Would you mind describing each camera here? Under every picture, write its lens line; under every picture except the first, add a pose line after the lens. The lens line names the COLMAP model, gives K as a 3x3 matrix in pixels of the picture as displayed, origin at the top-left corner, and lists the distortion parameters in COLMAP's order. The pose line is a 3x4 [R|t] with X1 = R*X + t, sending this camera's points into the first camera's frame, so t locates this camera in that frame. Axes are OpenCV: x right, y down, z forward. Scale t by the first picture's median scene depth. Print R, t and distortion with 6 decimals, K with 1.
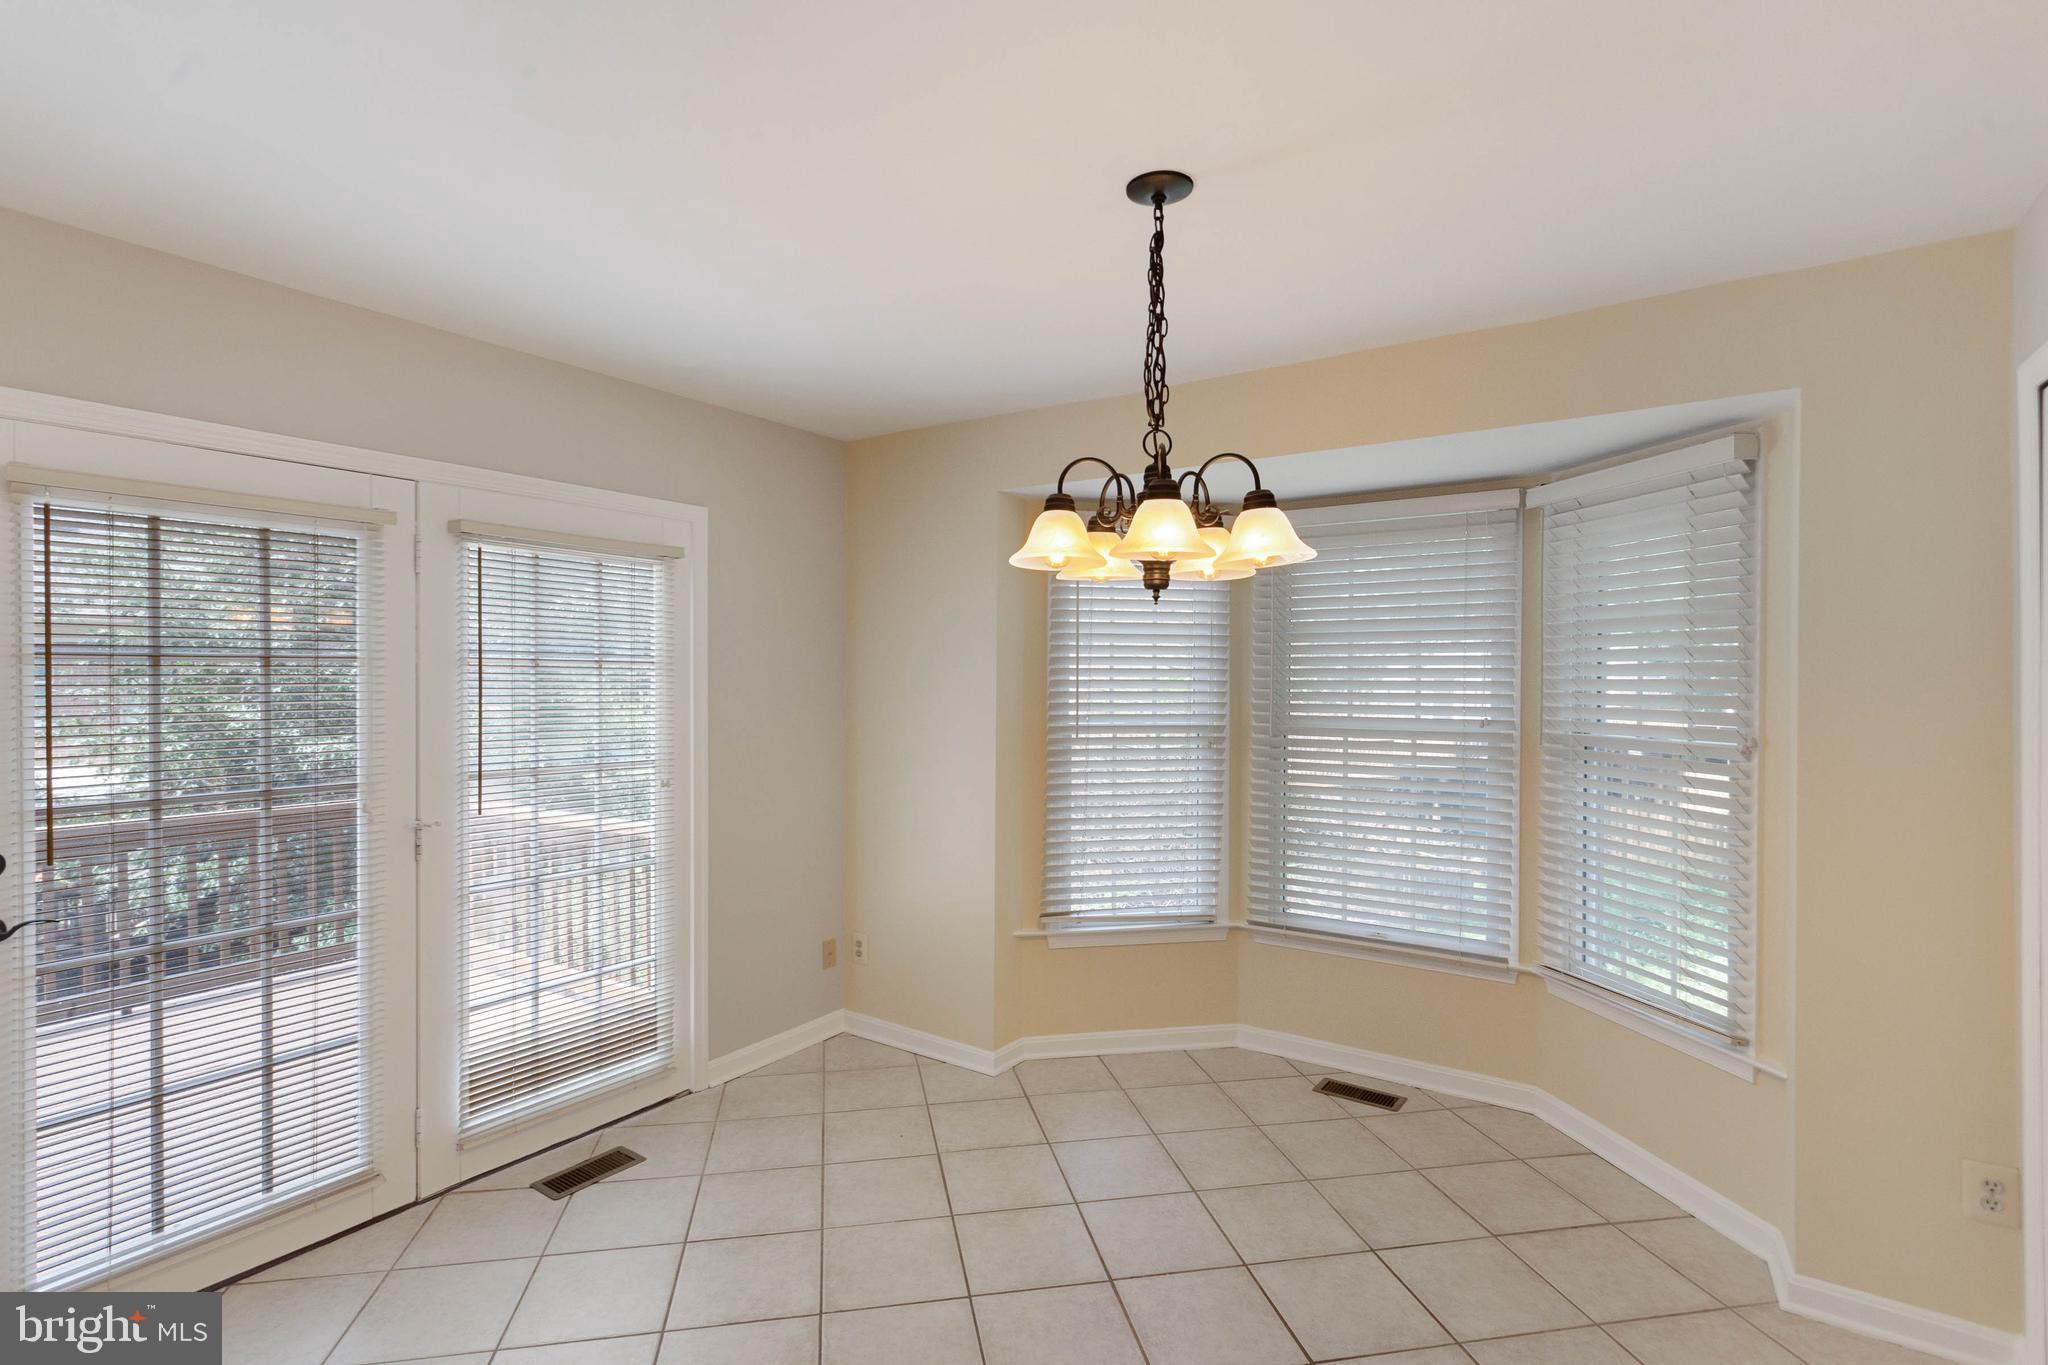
lens RADIAL K [[983.7, 0, 1010.7], [0, 983.7, 684.9], [0, 0, 1]] dist [-0.018909, 0.025024]
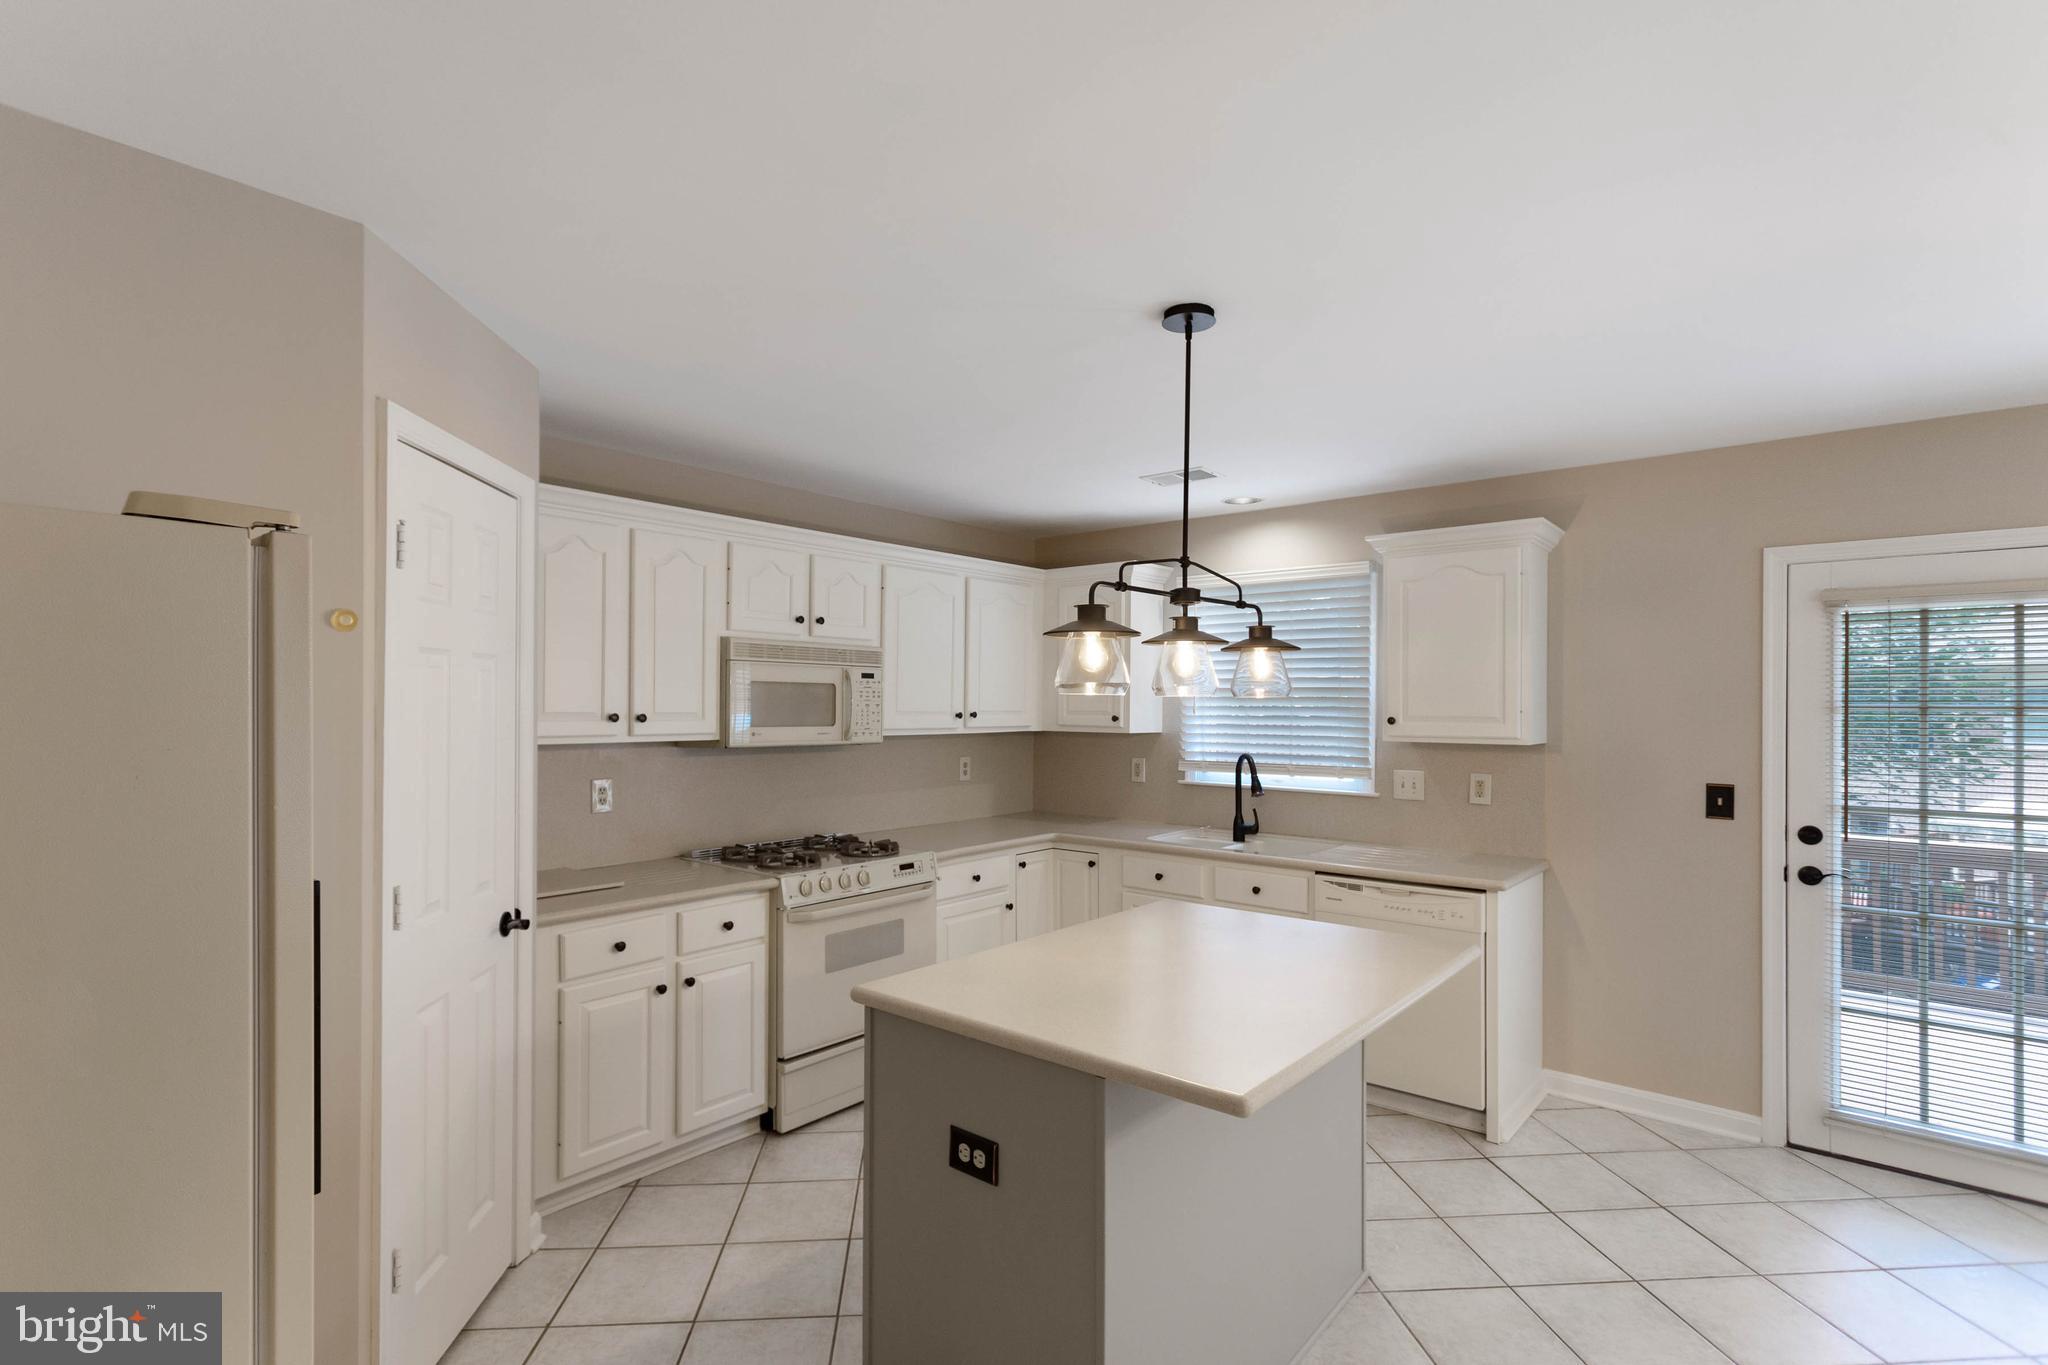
lens RADIAL K [[974.2, 0, 1015.4], [0, 974.2, 695.3], [0, 0, 1]] dist [0.002725, 0.000471]
pose [[-0.104952, -0.011481, -0.994411, 0.469407], [-0.015793, 0.999826, -0.009877, -0.009031], [0.994352, 0.014668, -0.105115, -0.101780]]
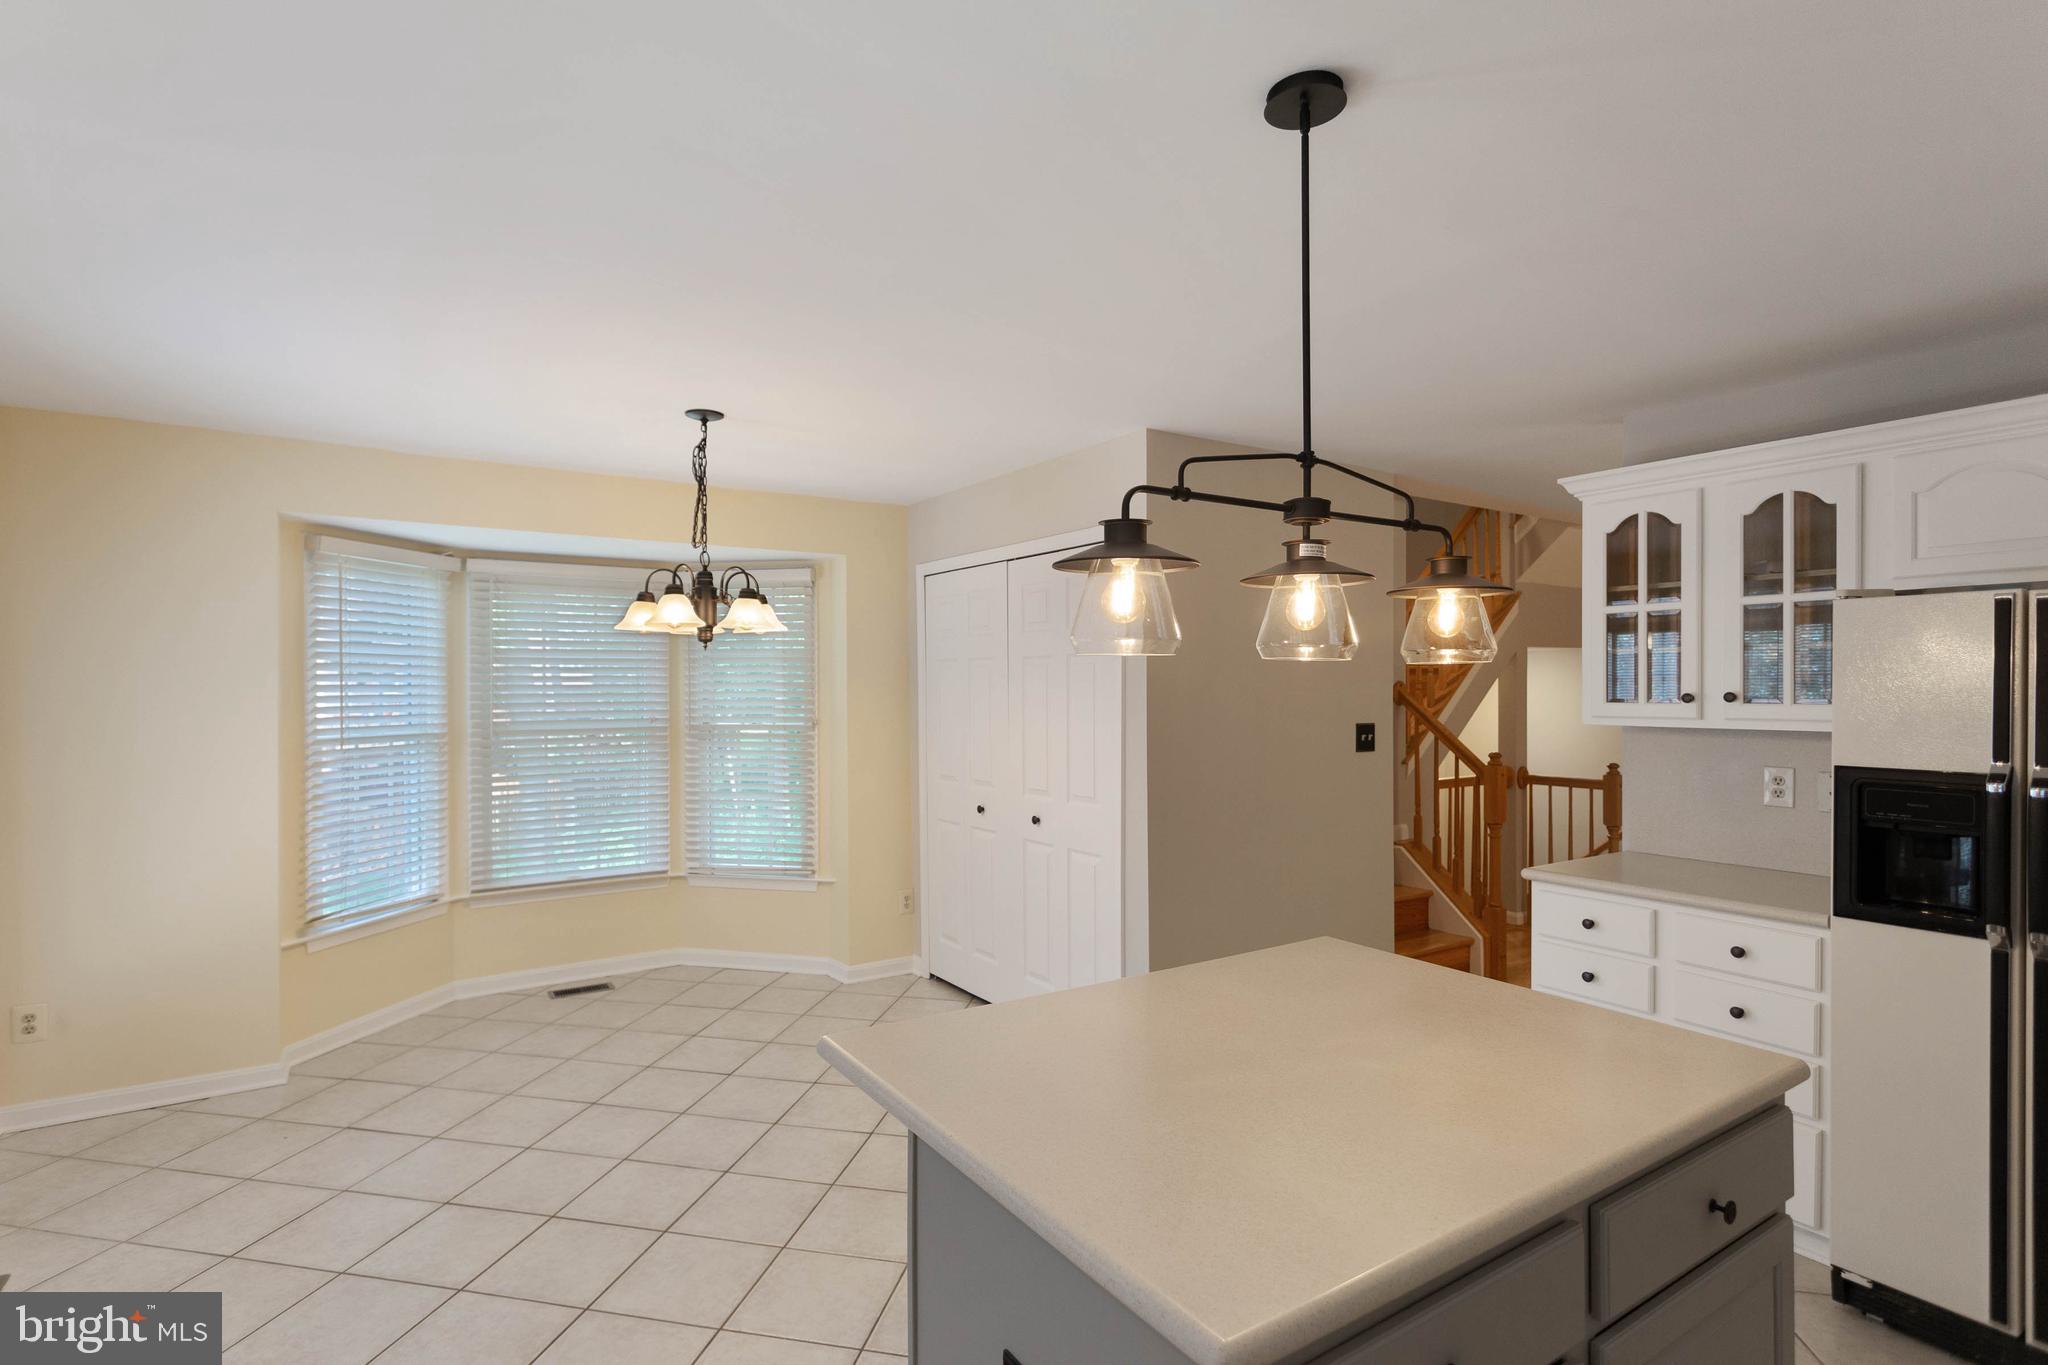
lens RADIAL K [[999.4, 0, 999.2], [0, 999.4, 686.9], [0, 0, 1]] dist [-0.000895, -0.000162]
pose [[0.385826, -0.005825, 0.922553, -0.780771], [0.016415, 0.999865, -0.000552, -0.002989], [-0.922426, 0.015356, 0.385869, -0.109001]]
